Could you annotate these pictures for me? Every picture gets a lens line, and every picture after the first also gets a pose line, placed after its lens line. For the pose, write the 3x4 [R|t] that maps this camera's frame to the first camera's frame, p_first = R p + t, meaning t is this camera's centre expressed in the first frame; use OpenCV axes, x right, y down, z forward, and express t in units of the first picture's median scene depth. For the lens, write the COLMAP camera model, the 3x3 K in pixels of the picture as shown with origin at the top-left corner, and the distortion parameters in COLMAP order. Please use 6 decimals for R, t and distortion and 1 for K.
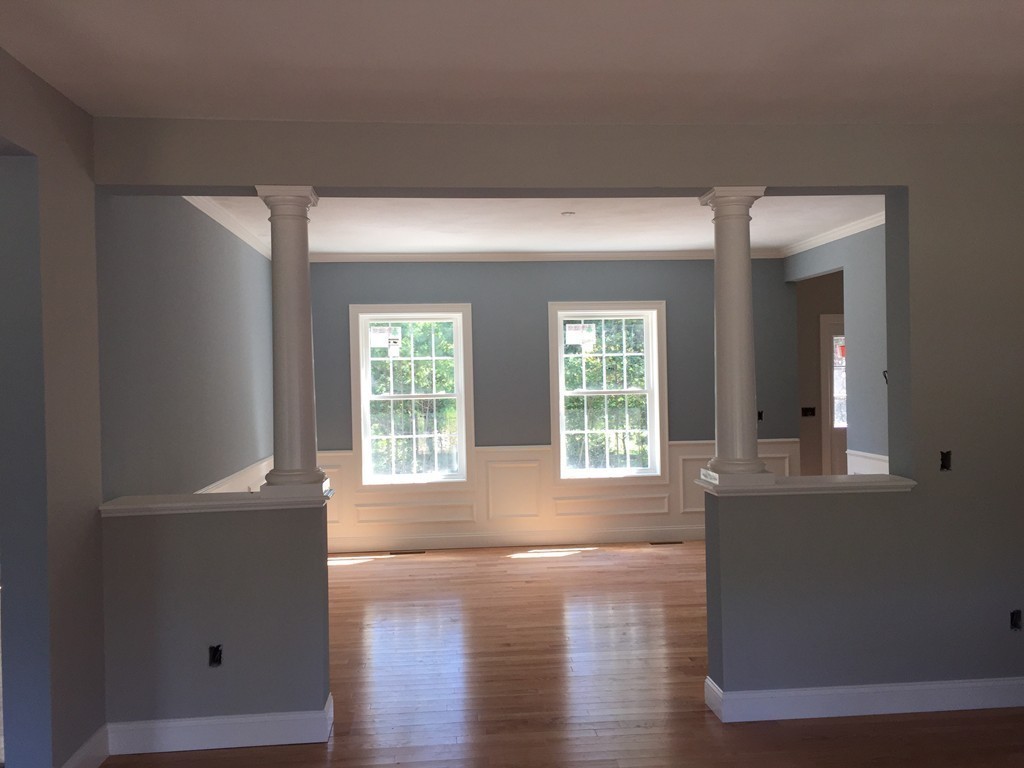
lens RADIAL K [[870.2, 0, 512.4], [0, 870.2, 378.3], [0, 0, 1]] dist [0.090945, -0.102777]
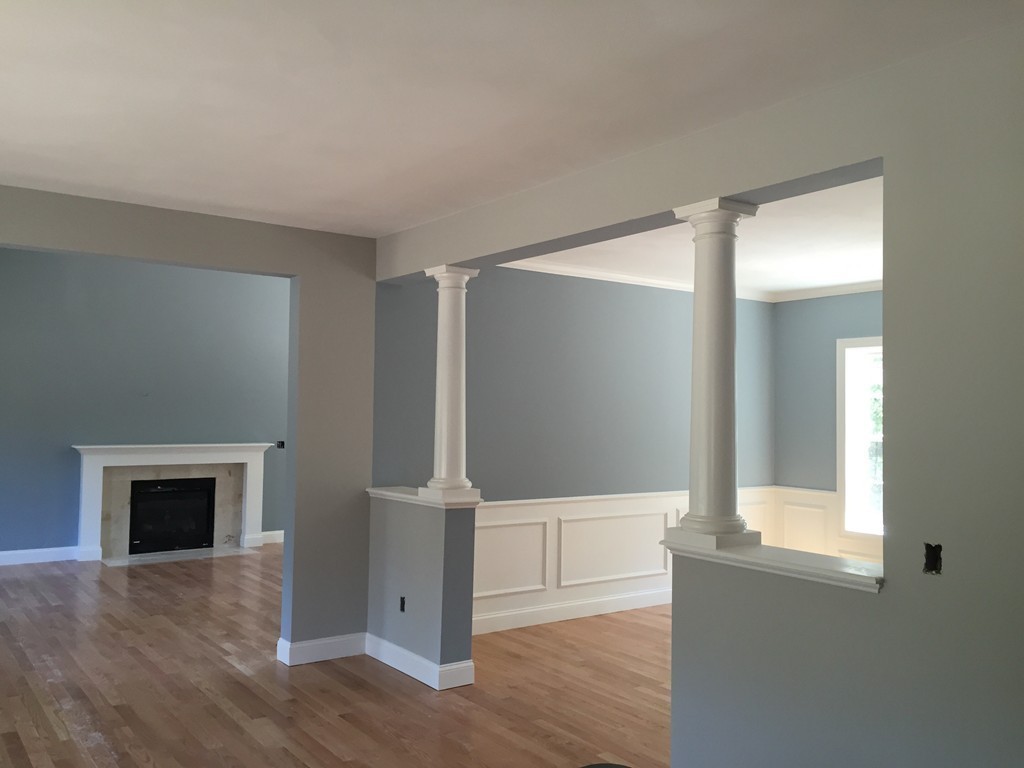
lens RADIAL K [[870.2, 0, 510.2], [0, 870.2, 390.1], [0, 0, 1]] dist [0.090945, -0.102777]
pose [[0.502865, 0.001363, -0.864364, 0.895851], [-0.024572, 0.999617, -0.012719, -0.014778], [0.864016, 0.027636, 0.502706, 0.400479]]
